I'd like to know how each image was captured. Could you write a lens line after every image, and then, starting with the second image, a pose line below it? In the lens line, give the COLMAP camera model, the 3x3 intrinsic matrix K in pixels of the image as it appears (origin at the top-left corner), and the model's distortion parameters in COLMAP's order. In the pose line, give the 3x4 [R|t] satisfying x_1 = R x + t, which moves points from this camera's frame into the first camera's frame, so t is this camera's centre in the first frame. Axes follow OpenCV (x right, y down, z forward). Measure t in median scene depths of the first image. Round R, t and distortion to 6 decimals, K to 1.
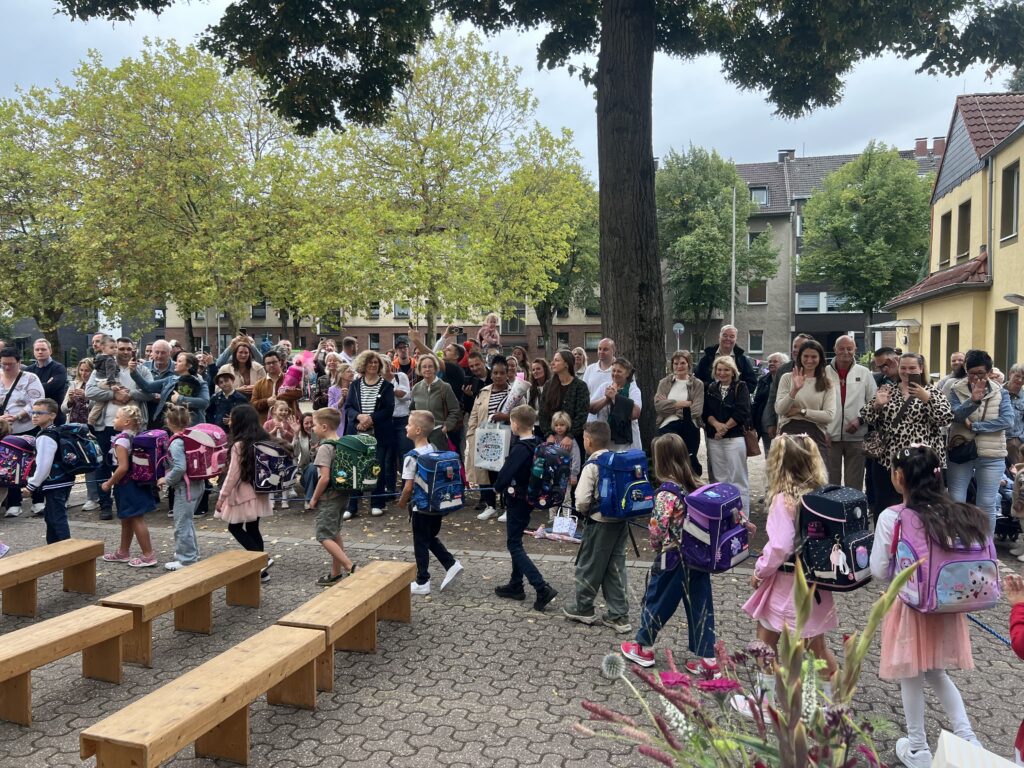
lens RADIAL K [[761.5, 0, 502.0], [0, 761.5, 379.6], [0, 0, 1]] dist [0.052563, -0.055904]
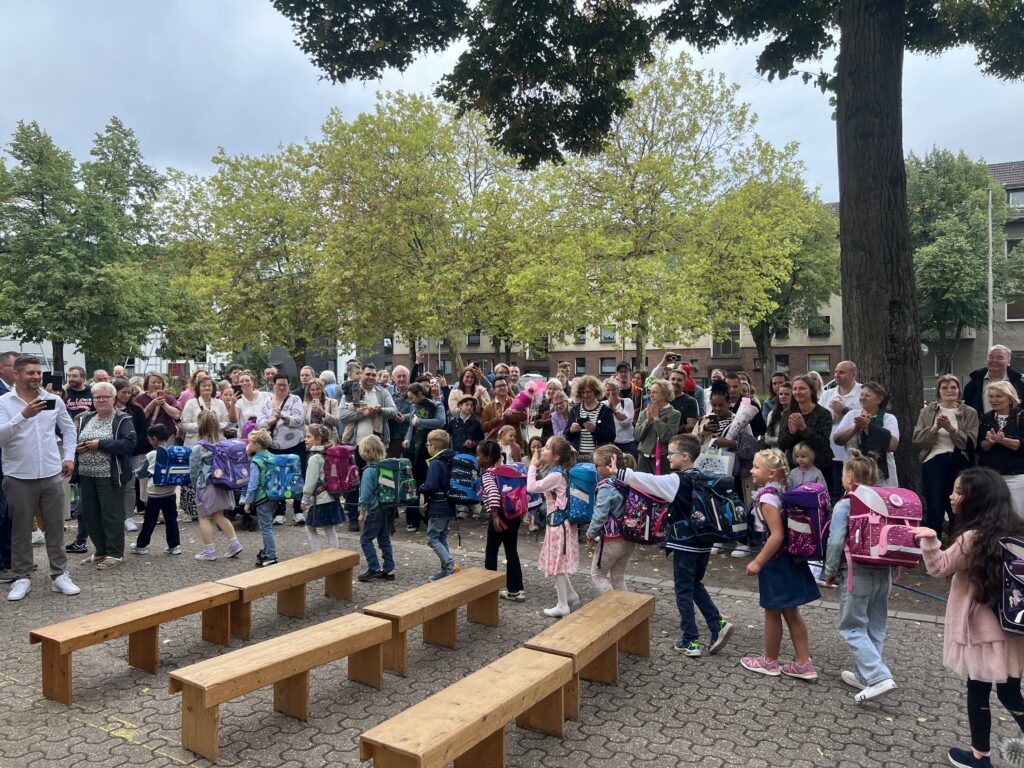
lens RADIAL K [[761.5, 0, 503.5], [0, 761.5, 379.8], [0, 0, 1]] dist [0.052563, -0.055904]
pose [[0.965248, -0.000972, -0.261334, -0.011975], [-0.007238, 0.999510, -0.030449, -0.000631], [0.261235, 0.031283, 0.964768, 0.001283]]
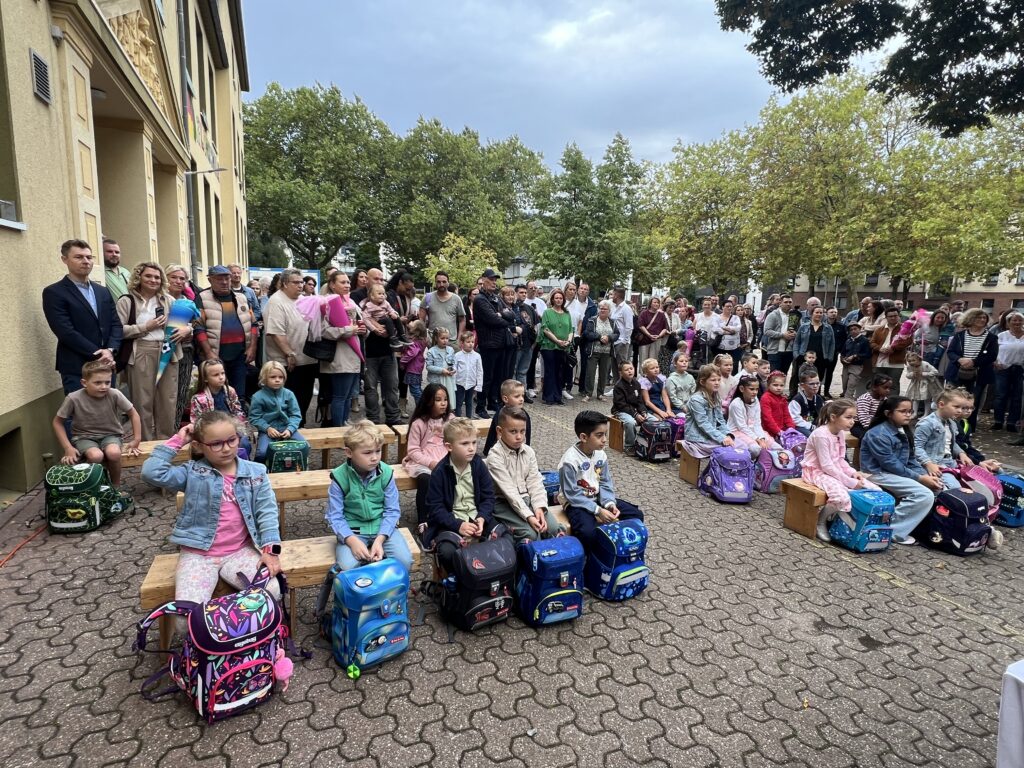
lens RADIAL K [[543.2, 0, 508.0], [0, 543.2, 388.3], [0, 0, 1]] dist [-0.002256, -0.000552]
pose [[0.633429, 0.144706, -0.760150, 0.013867], [-0.062103, 0.988697, 0.136464, 0.009620], [0.771304, -0.039233, 0.635256, -0.088655]]
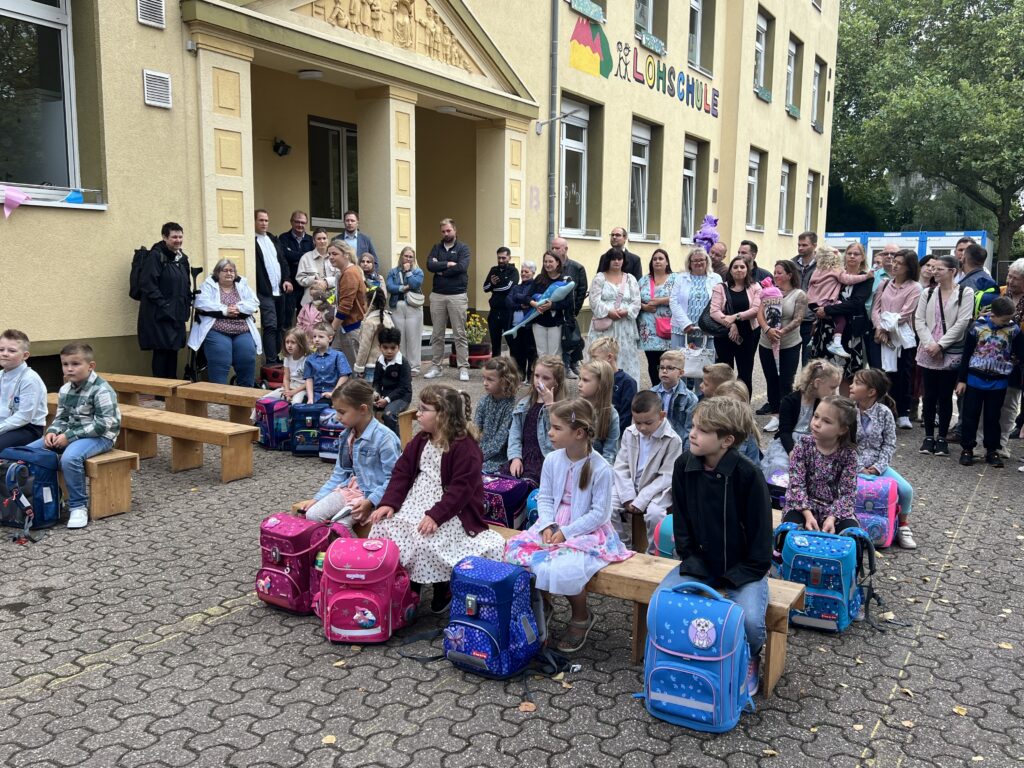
lens RADIAL K [[906.5, 0, 518.4], [0, 906.5, 389.5], [0, 0, 1]] dist [0.023486, -0.022077]
pose [[-0.234928, 0.129666, -0.963325, 0.180620], [-0.055660, 0.987642, 0.146513, -0.001549], [0.970418, 0.088039, -0.224807, 0.308802]]
